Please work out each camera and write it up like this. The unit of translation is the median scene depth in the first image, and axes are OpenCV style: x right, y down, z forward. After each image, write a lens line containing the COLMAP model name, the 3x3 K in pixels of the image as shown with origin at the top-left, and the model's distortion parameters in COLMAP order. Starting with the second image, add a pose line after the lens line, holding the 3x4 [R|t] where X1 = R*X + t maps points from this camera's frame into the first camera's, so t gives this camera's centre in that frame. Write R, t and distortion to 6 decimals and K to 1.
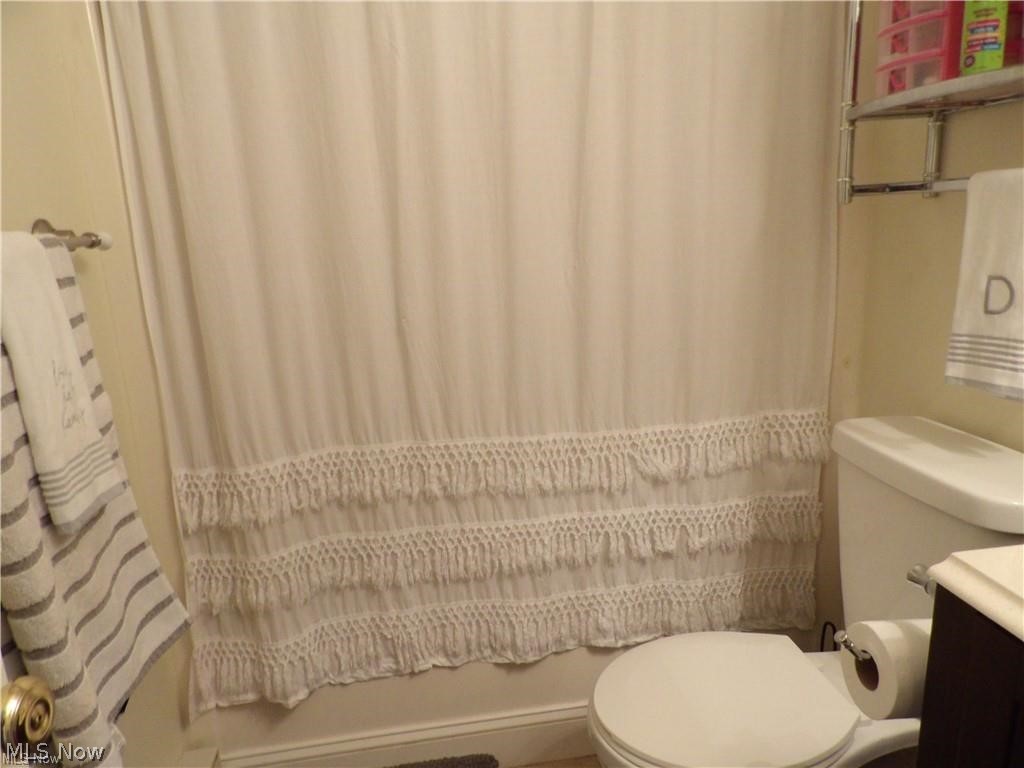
lens RADIAL K [[742.7, 0, 511.5], [0, 742.7, 387.3], [0, 0, 1]] dist [-0.007815, 0.004827]
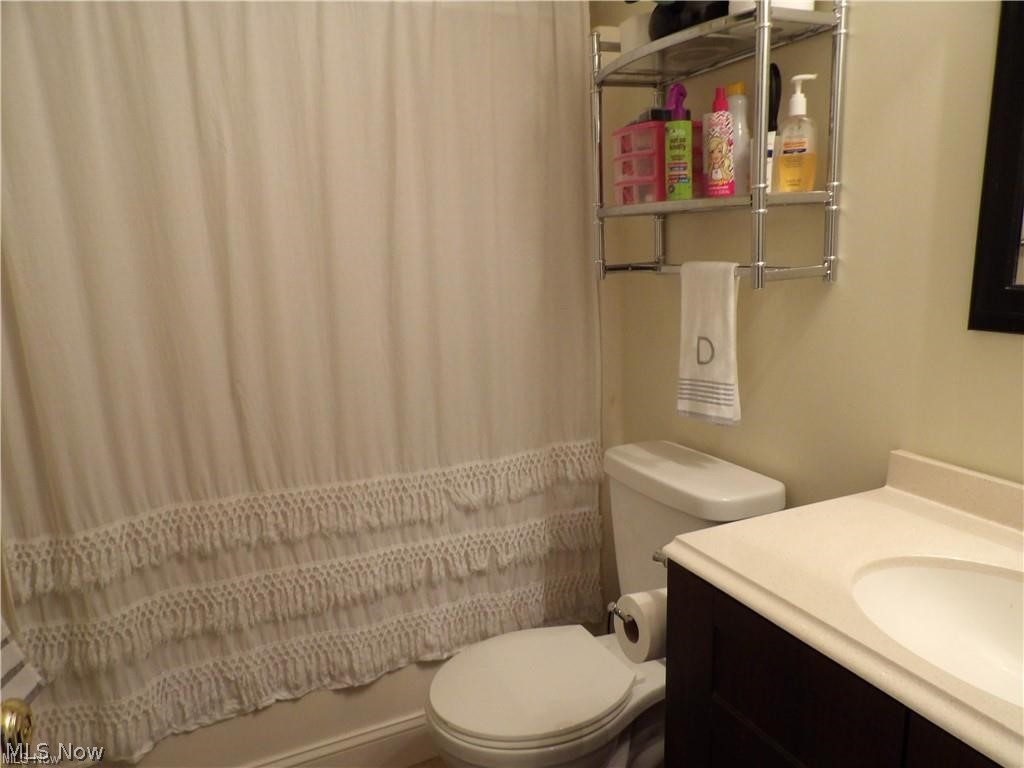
lens RADIAL K [[742.7, 0, 511.5], [0, 742.7, 387.3], [0, 0, 1]] dist [-0.007815, 0.004827]
pose [[0.961958, -0.046962, 0.269132, -0.046628], [0.060829, 0.997204, -0.043416, -0.011932], [-0.266340, 0.058135, 0.962124, -0.160666]]
